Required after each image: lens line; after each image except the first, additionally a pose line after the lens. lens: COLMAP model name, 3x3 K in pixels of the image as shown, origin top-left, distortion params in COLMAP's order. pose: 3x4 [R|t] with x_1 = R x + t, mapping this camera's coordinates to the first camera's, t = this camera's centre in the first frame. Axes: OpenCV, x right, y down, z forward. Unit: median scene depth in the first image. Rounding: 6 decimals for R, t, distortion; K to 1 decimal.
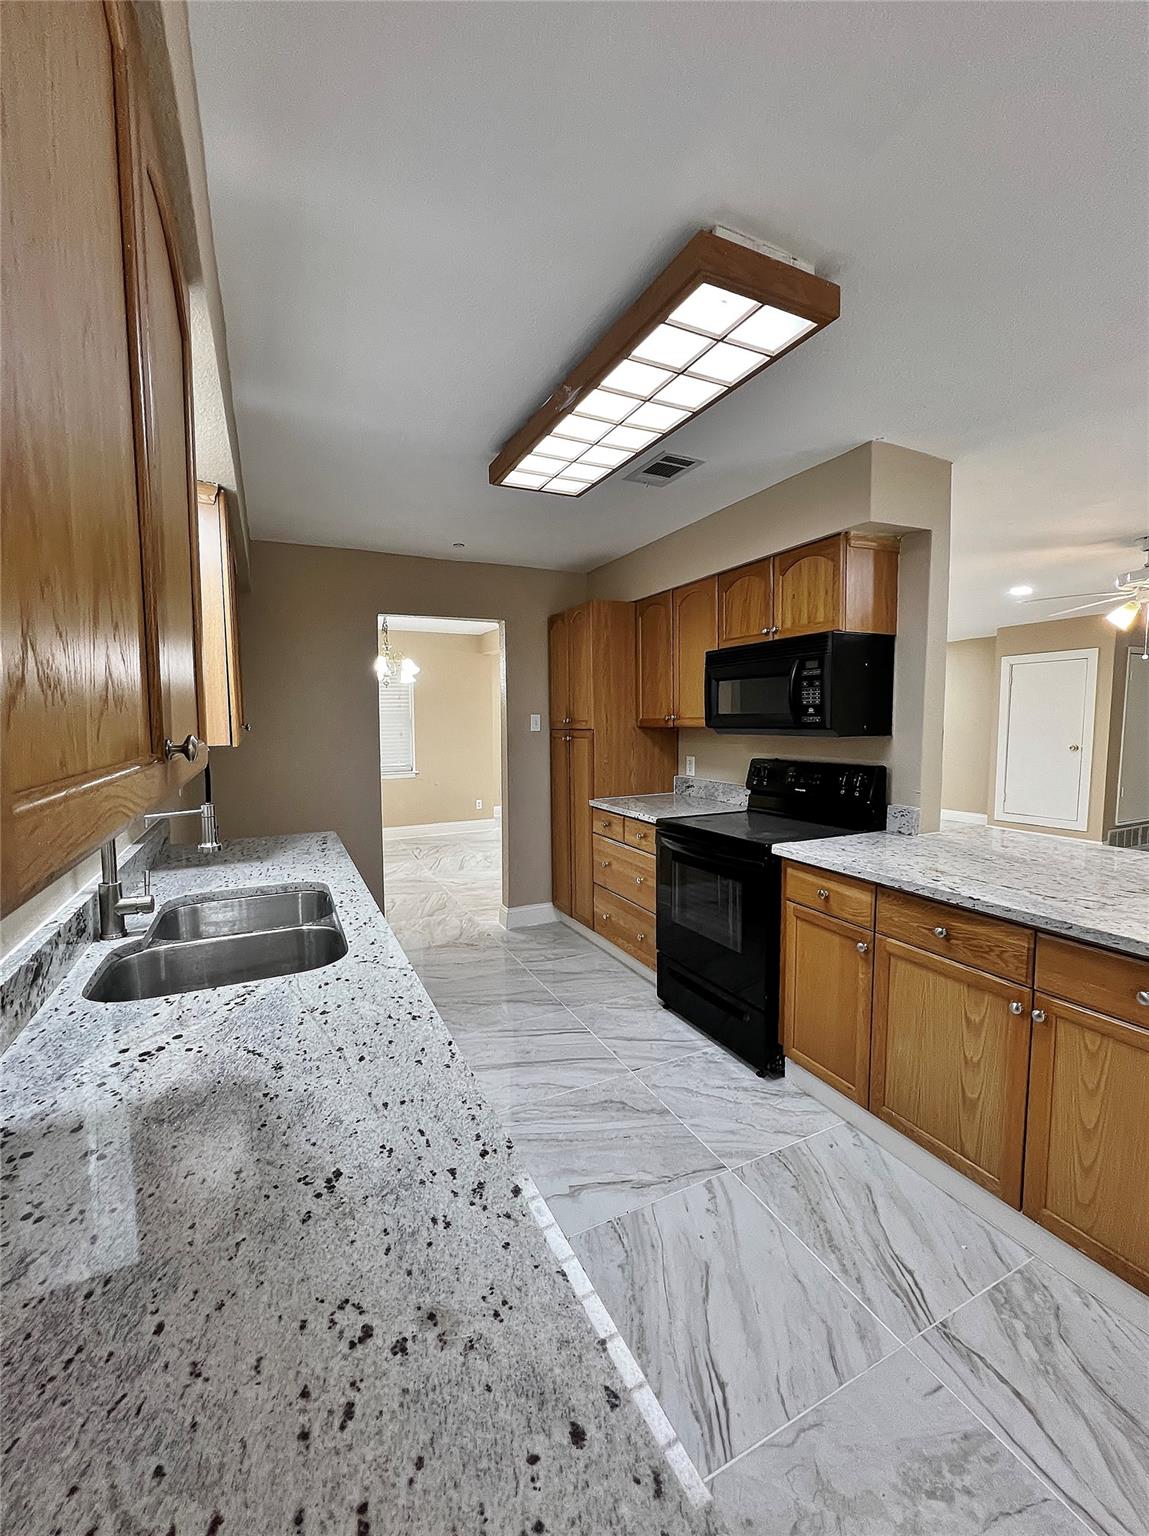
lens RADIAL K [[590.1, 0, 574.5], [0, 590.1, 768.0], [0, 0, 1]] dist [0.000066, 0.000011]
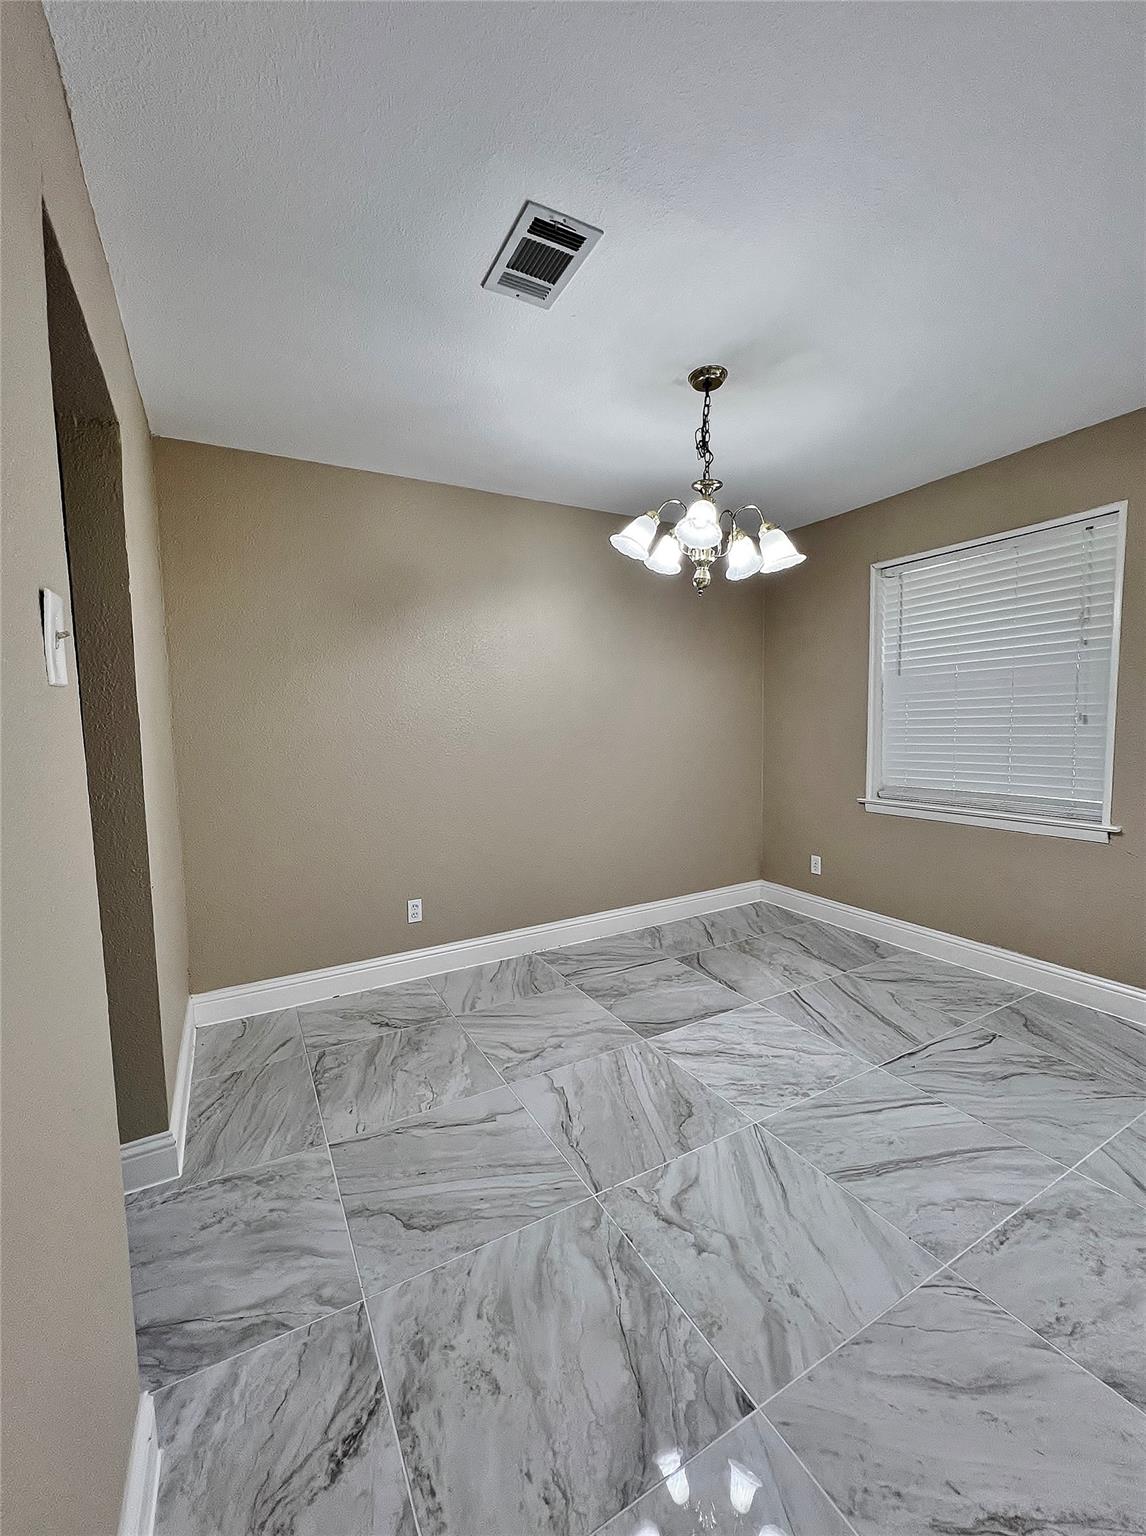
lens RADIAL K [[590.1, 0, 573.0], [0, 590.1, 768.0], [0, 0, 1]] dist [0.000066, 0.000011]
pose [[0.059243, 0.079343, -0.995085, 0.094179], [-0.062790, 0.995158, 0.075611, -0.055885], [0.996267, 0.058002, 0.063938, 0.911696]]
